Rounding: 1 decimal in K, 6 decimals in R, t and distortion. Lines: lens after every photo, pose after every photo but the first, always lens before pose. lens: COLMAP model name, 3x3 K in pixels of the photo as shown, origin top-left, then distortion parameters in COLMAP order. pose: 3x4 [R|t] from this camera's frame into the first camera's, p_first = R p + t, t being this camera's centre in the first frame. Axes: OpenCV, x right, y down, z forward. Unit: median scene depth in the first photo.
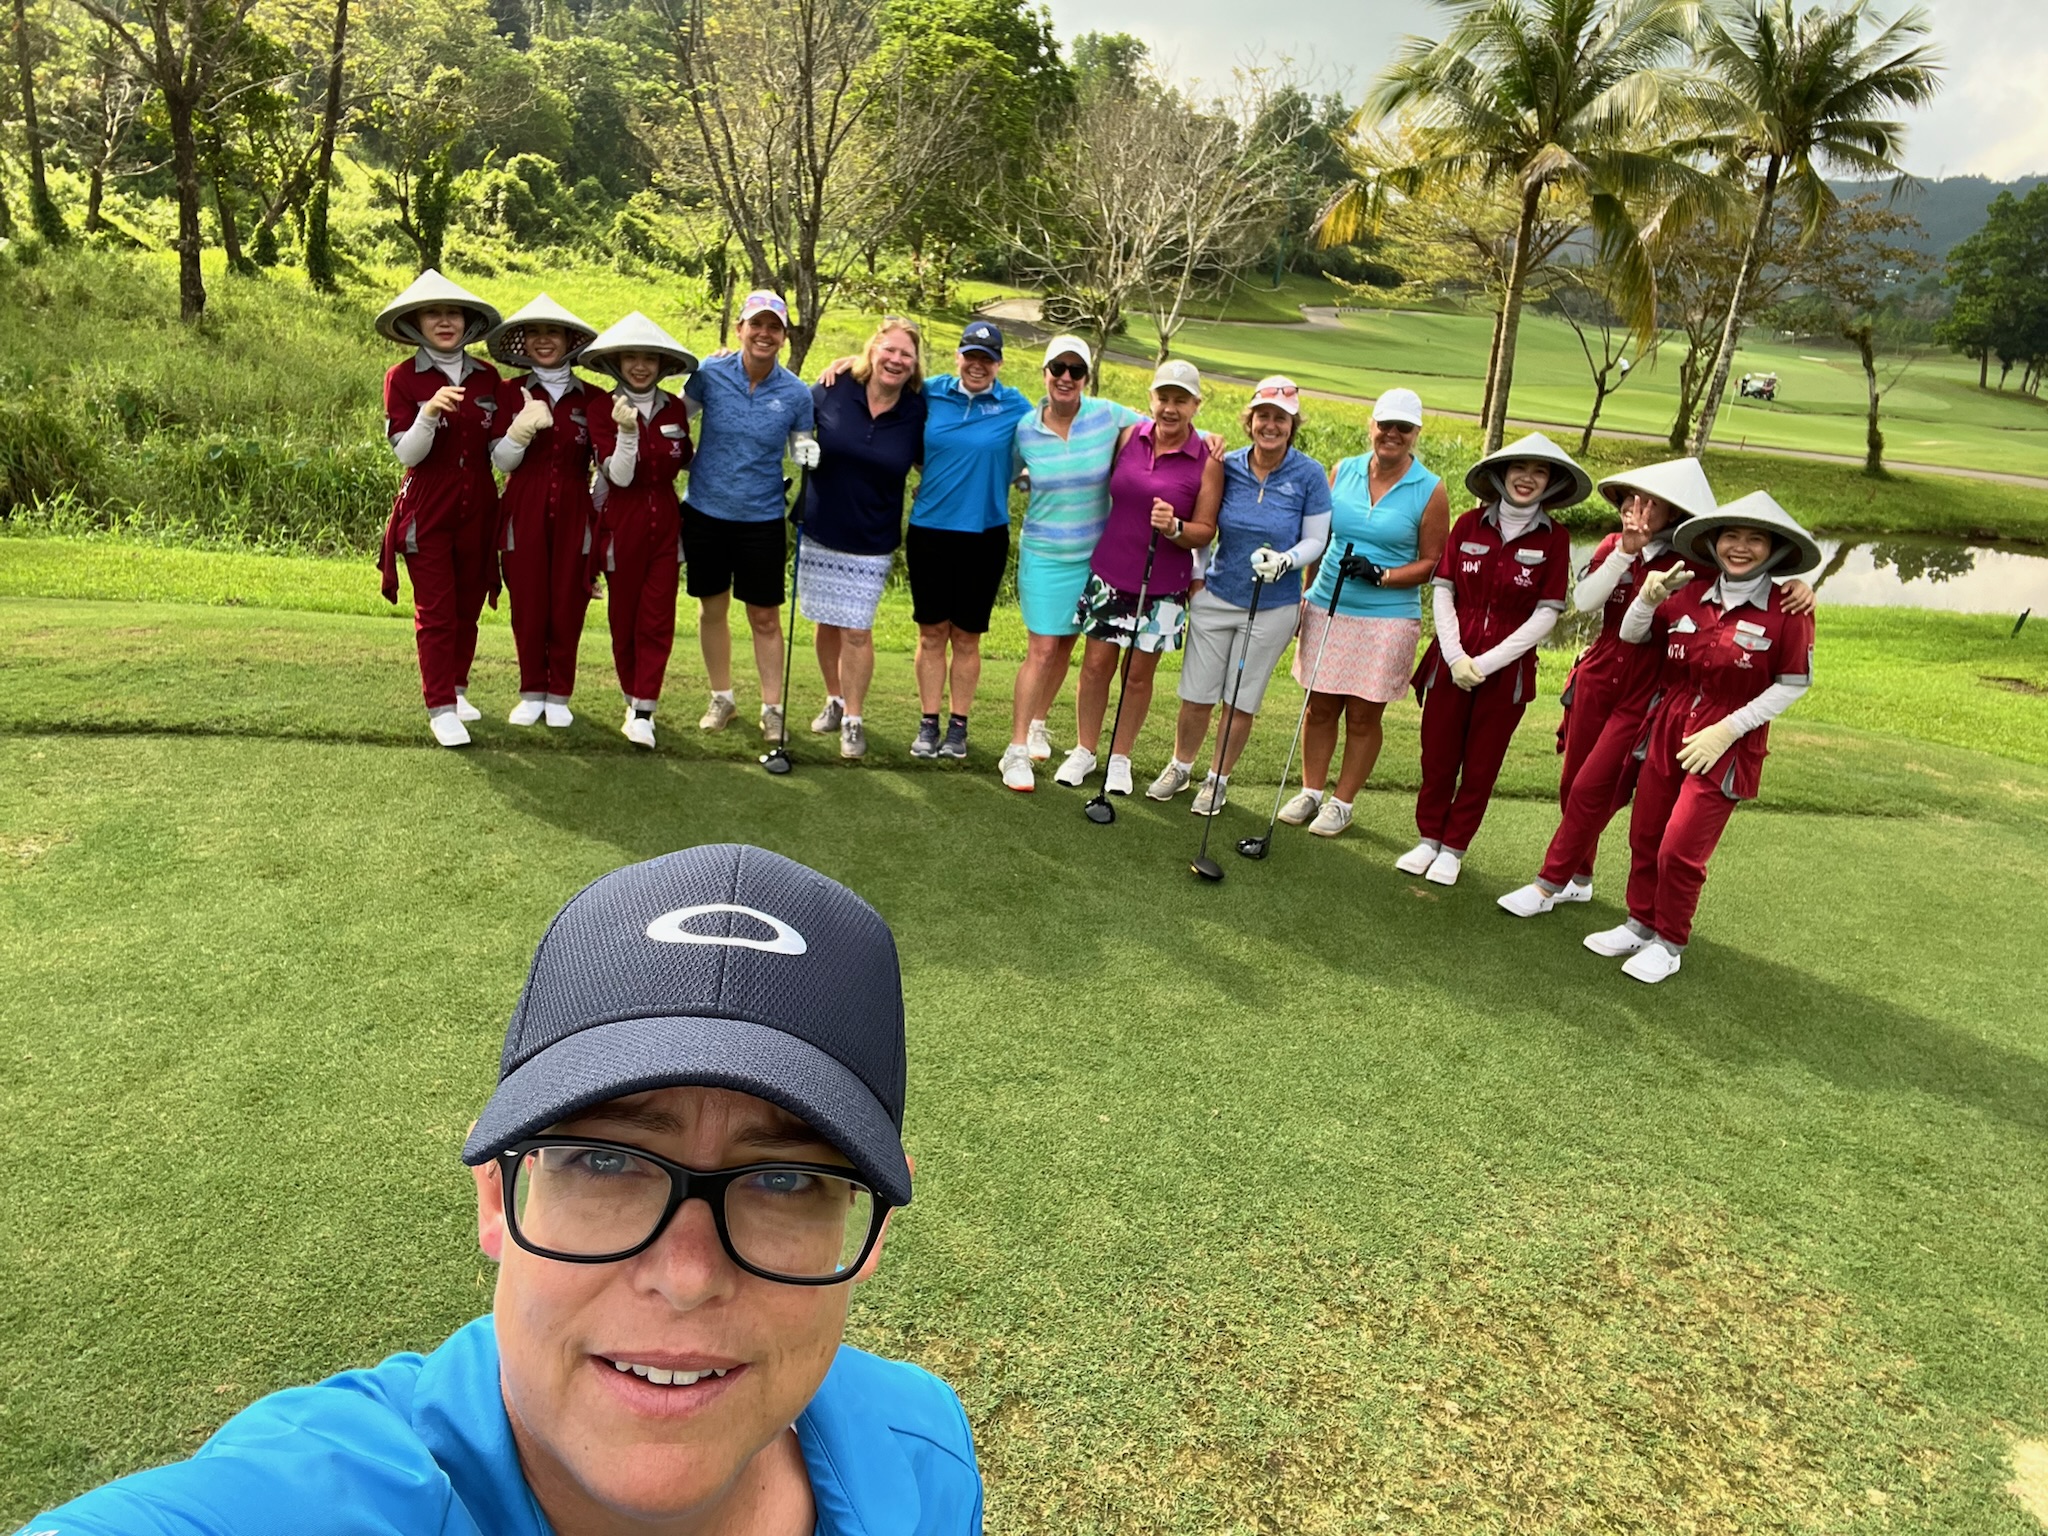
lens RADIAL K [[1412.1, 0, 1012.6], [0, 1412.1, 776.7], [0, 0, 1]] dist [0.049045, -0.051513]
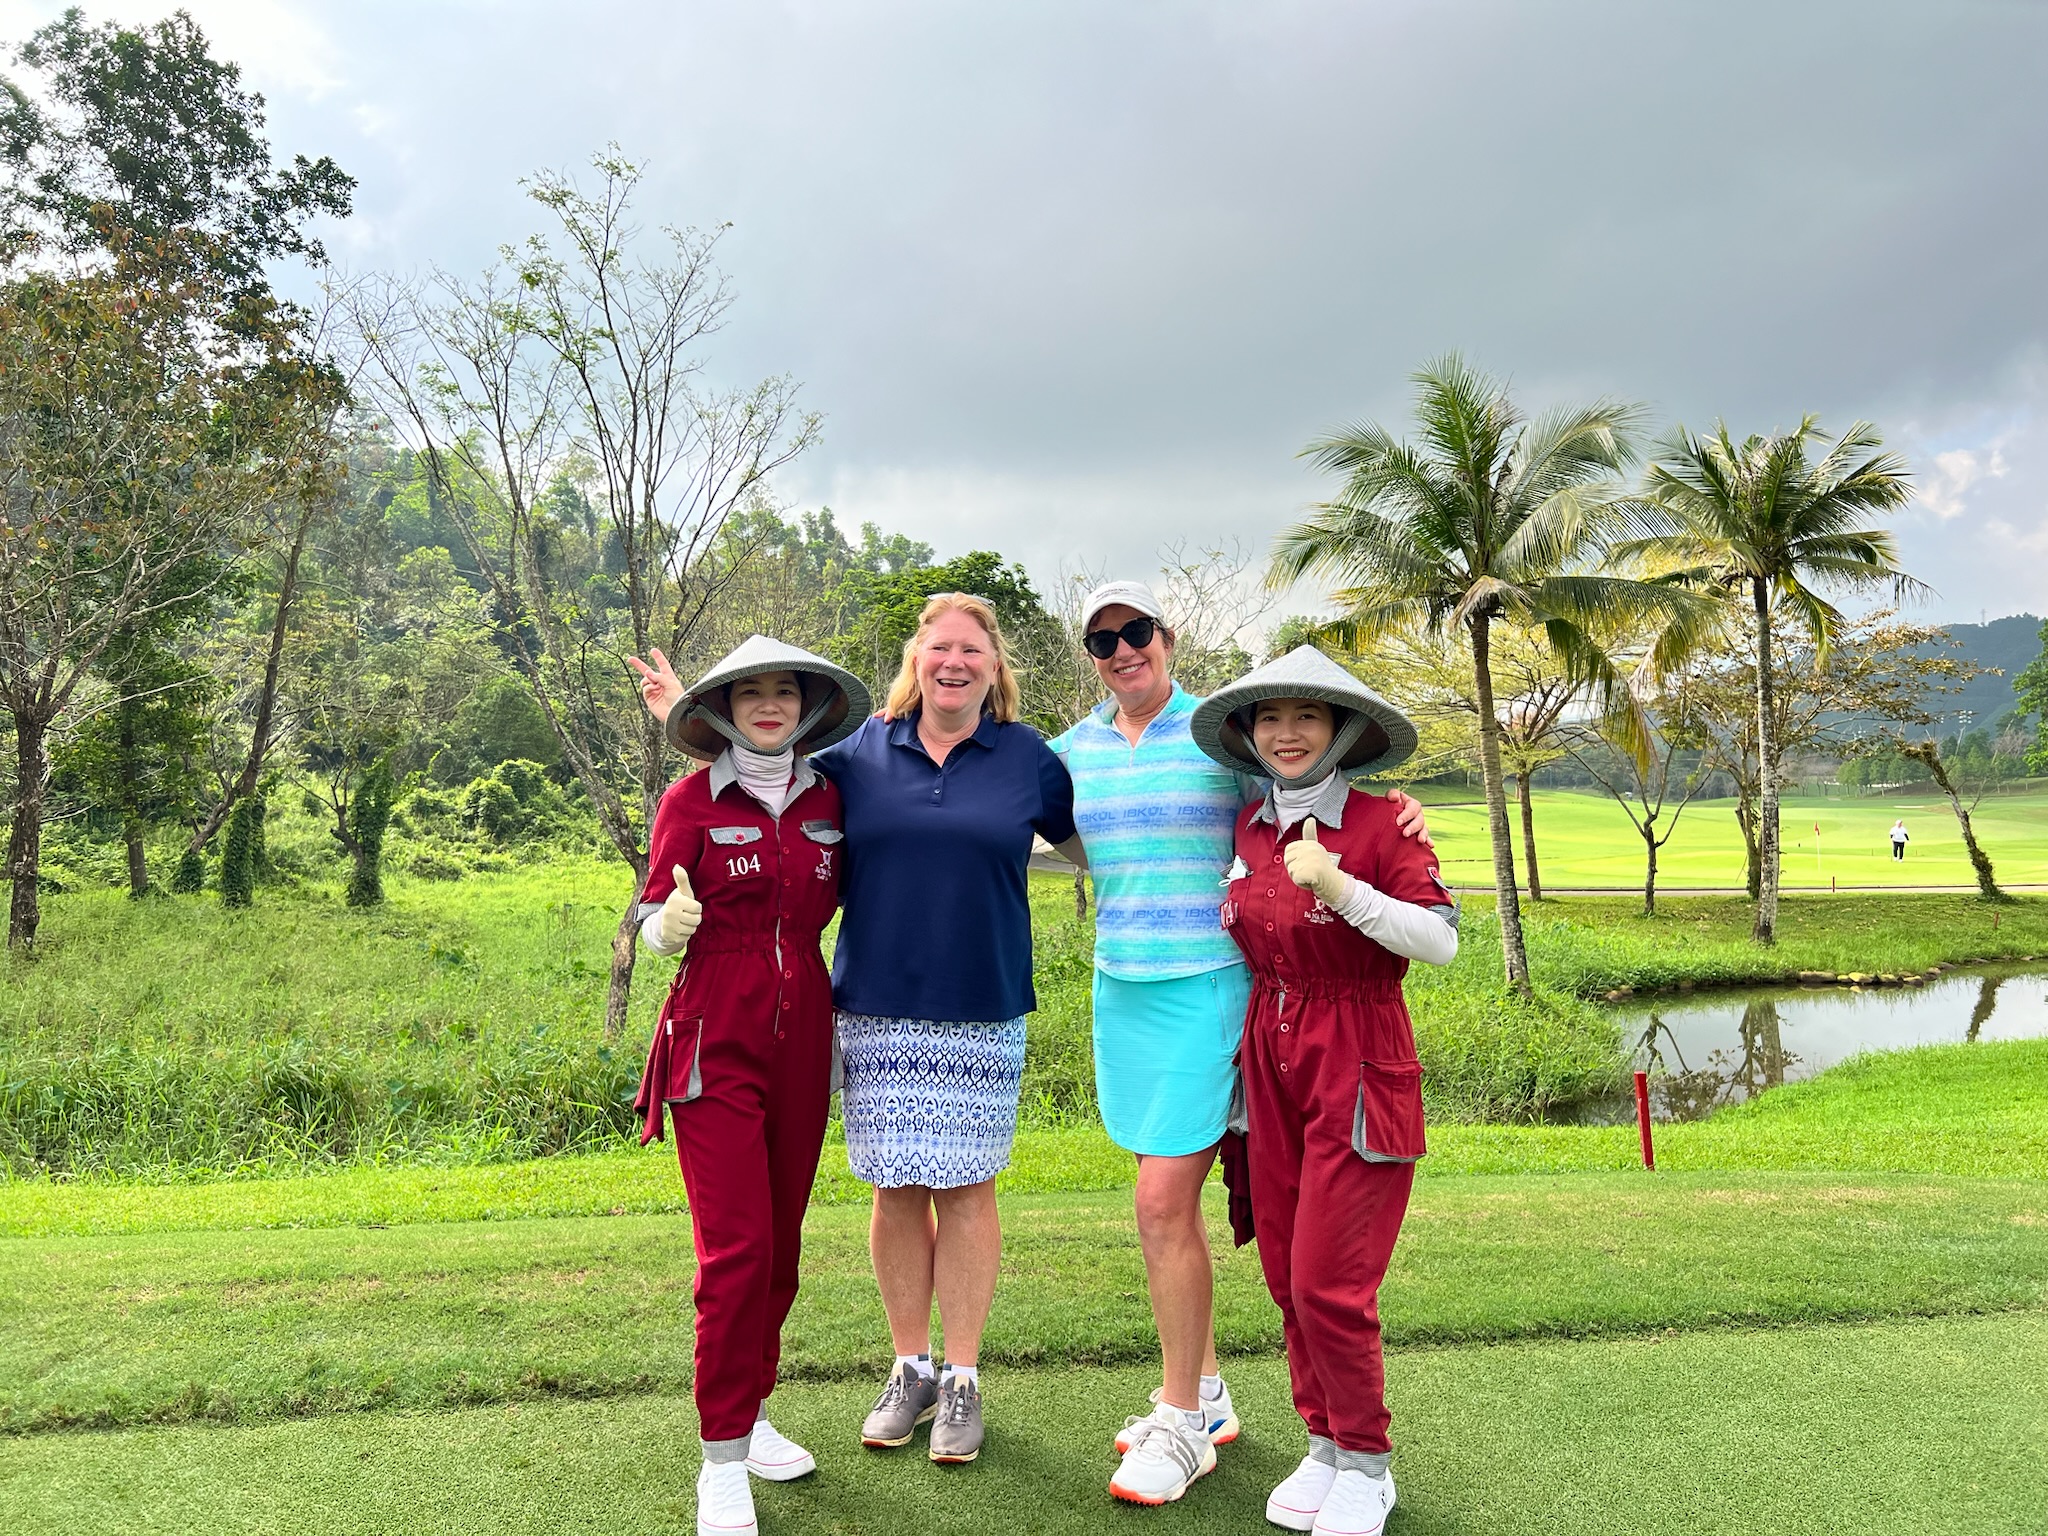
lens RADIAL K [[1533.4, 0, 1024.1], [0, 1533.4, 754.8], [0, 0, 1]] dist [0.053342, -0.050437]
pose [[0.992349, -0.122081, -0.018441, 0.085304], [0.106021, 0.919124, -0.379434, 0.005225], [0.063271, 0.374575, 0.925035, 0.103957]]
